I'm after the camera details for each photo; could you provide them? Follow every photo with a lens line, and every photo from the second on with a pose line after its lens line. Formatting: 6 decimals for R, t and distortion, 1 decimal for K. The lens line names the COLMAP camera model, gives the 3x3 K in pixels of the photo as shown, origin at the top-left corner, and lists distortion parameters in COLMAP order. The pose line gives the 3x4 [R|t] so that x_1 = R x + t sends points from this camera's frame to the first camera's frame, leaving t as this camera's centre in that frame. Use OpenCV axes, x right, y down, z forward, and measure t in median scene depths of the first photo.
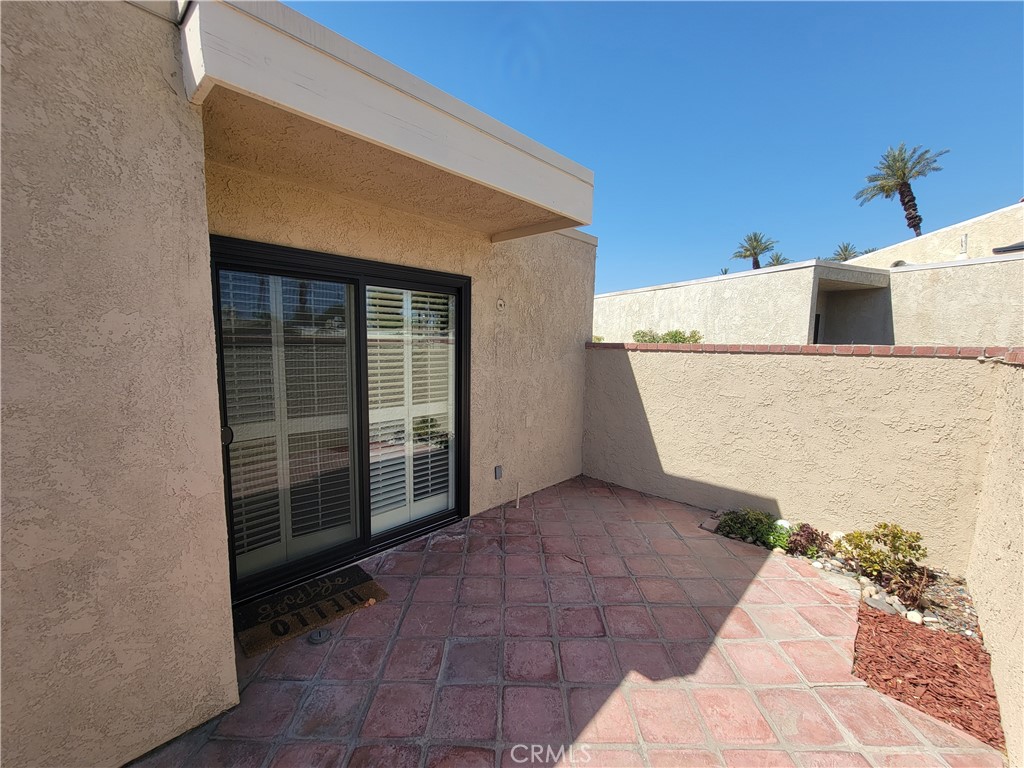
lens RADIAL K [[419.2, 0, 516.3], [0, 419.2, 387.0], [0, 0, 1]] dist [-0.001240, 0.000624]
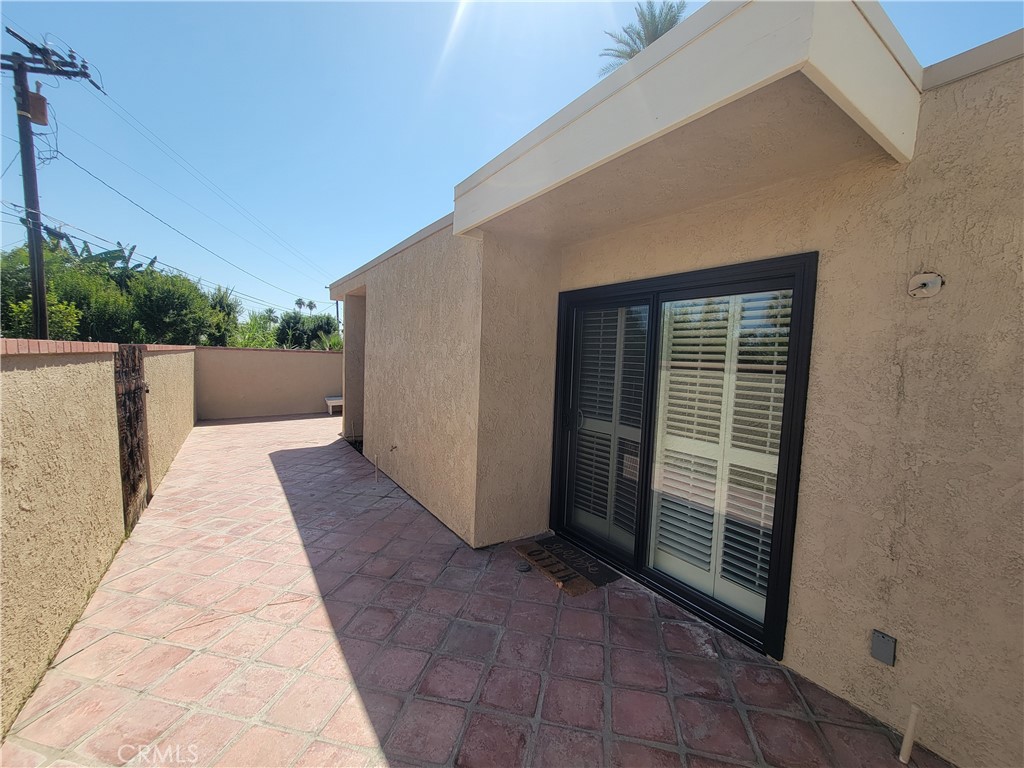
lens RADIAL K [[422.1, 0, 514.0], [0, 422.1, 386.6], [0, 0, 1]] dist [0.000263, 0.000699]
pose [[-0.232033, 0.045798, -0.971629, 0.597745], [-0.144654, 0.986159, 0.081027, -0.071466], [0.961892, 0.159351, -0.222196, 0.813197]]
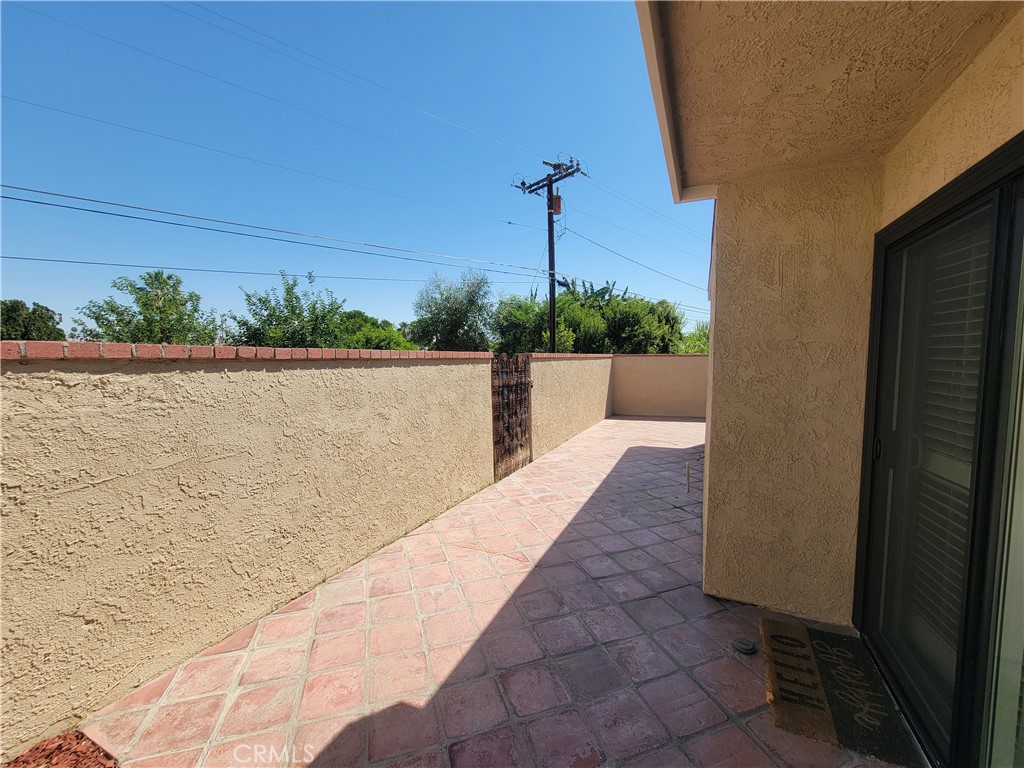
lens RADIAL K [[422.1, 0, 514.0], [0, 422.1, 386.6], [0, 0, 1]] dist [0.000263, 0.000699]
pose [[-0.950693, 0.010841, -0.309944, 0.229053], [-0.044203, 0.984449, 0.170018, -0.094789], [0.306967, 0.175336, -0.935430, 1.128915]]
